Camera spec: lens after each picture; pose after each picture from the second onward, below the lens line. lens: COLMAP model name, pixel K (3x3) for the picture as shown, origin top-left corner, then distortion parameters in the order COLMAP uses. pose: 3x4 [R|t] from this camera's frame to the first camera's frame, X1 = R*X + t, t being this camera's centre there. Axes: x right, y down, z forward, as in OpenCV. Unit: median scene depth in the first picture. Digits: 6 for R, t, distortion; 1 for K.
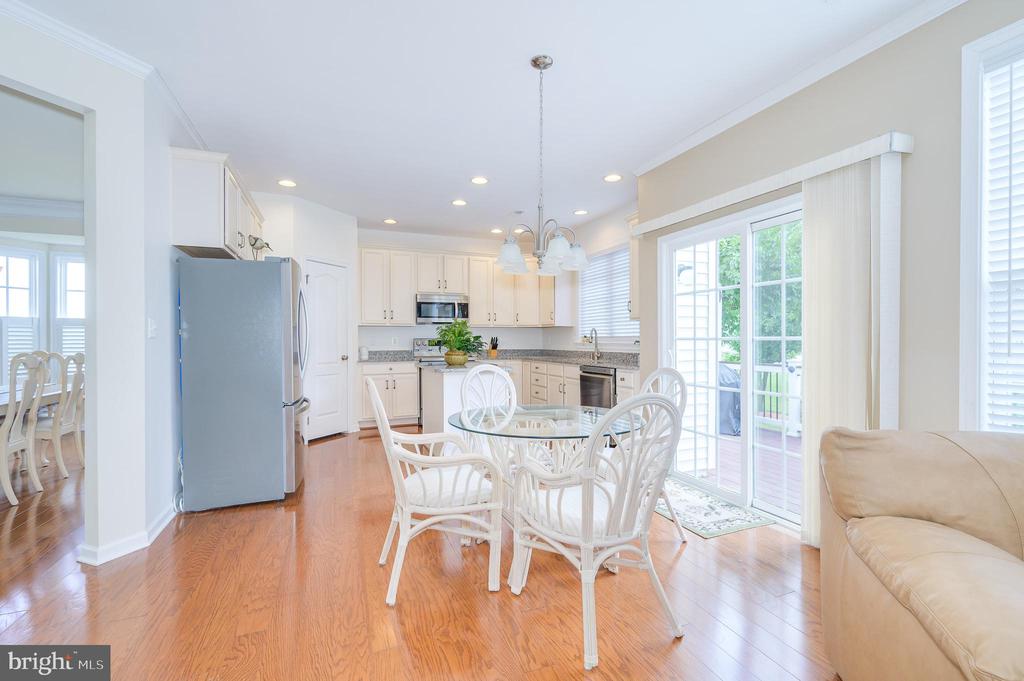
lens RADIAL K [[462.1, 0, 512.3], [0, 462.1, 339.6], [0, 0, 1]] dist [0.000258, 0.003192]
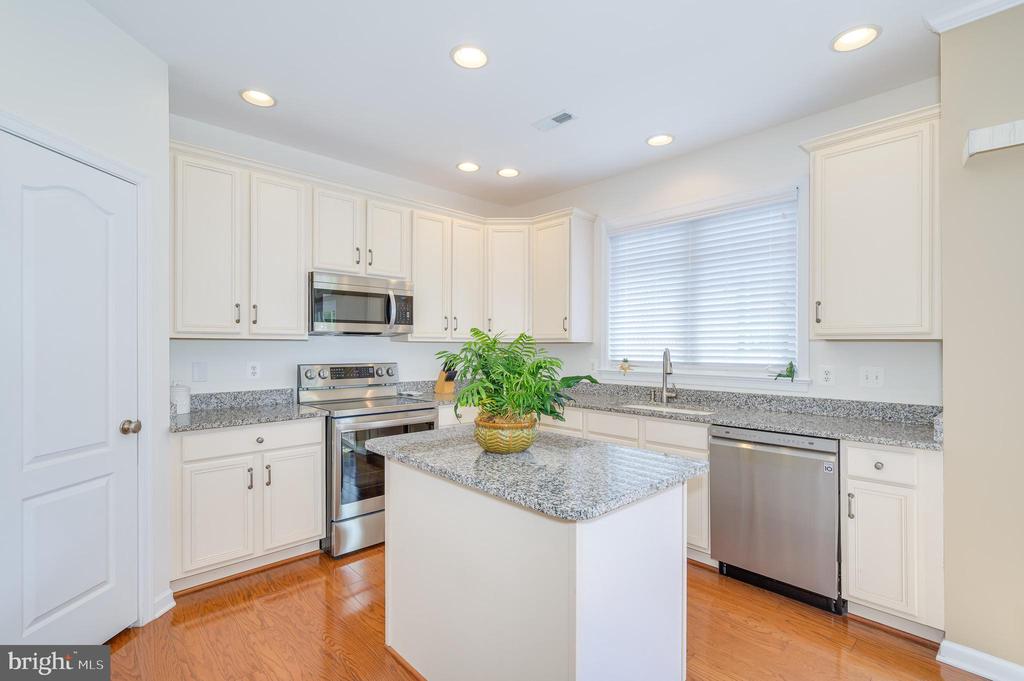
lens RADIAL K [[462.1, 0, 513.0], [0, 462.1, 346.5], [0, 0, 1]] dist [0.000258, 0.003192]
pose [[0.926821, 0.005371, 0.375465, -0.211951], [-0.004665, 0.999985, -0.002788, -0.023740], [-0.375474, 0.000832, 0.926832, 0.527949]]
